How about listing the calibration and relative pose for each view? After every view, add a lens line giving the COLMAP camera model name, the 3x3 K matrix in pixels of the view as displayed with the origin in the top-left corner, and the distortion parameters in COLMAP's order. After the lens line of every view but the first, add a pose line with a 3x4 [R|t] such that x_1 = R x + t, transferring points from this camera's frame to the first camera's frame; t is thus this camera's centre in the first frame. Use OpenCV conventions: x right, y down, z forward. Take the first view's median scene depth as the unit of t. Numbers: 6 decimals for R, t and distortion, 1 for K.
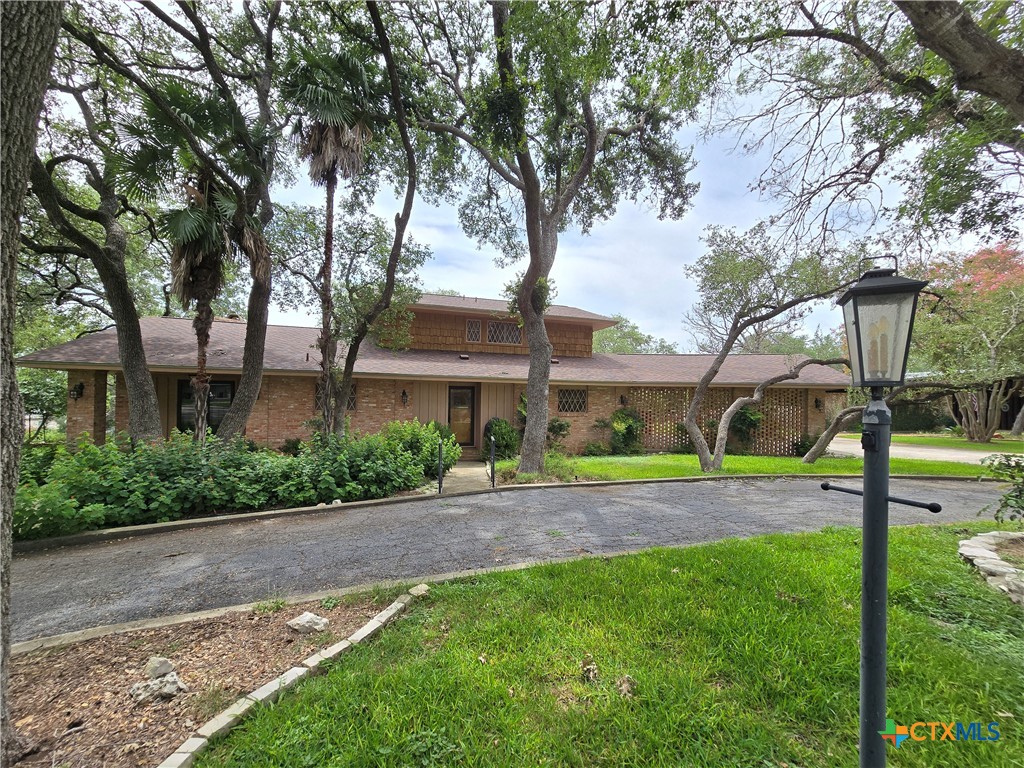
lens RADIAL K [[356.5, 0, 523.8], [0, 356.5, 393.1], [0, 0, 1]] dist [-0.002425, -0.000101]
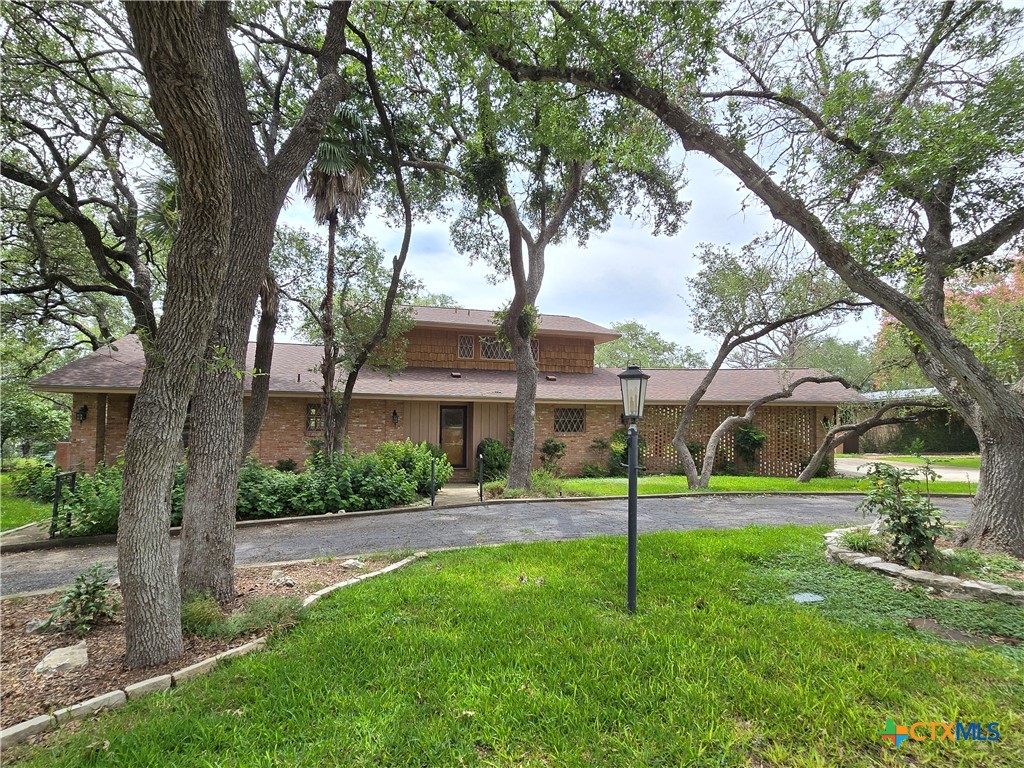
lens RADIAL K [[418.2, 0, 522.1], [0, 418.2, 401.9], [0, 0, 1]] dist [-0.003723, 0.001662]
pose [[0.999905, -0.005003, -0.012865, 0.045136], [0.004735, 0.999773, -0.020796, -0.008897], [0.012966, 0.020733, 0.999701, -0.223268]]
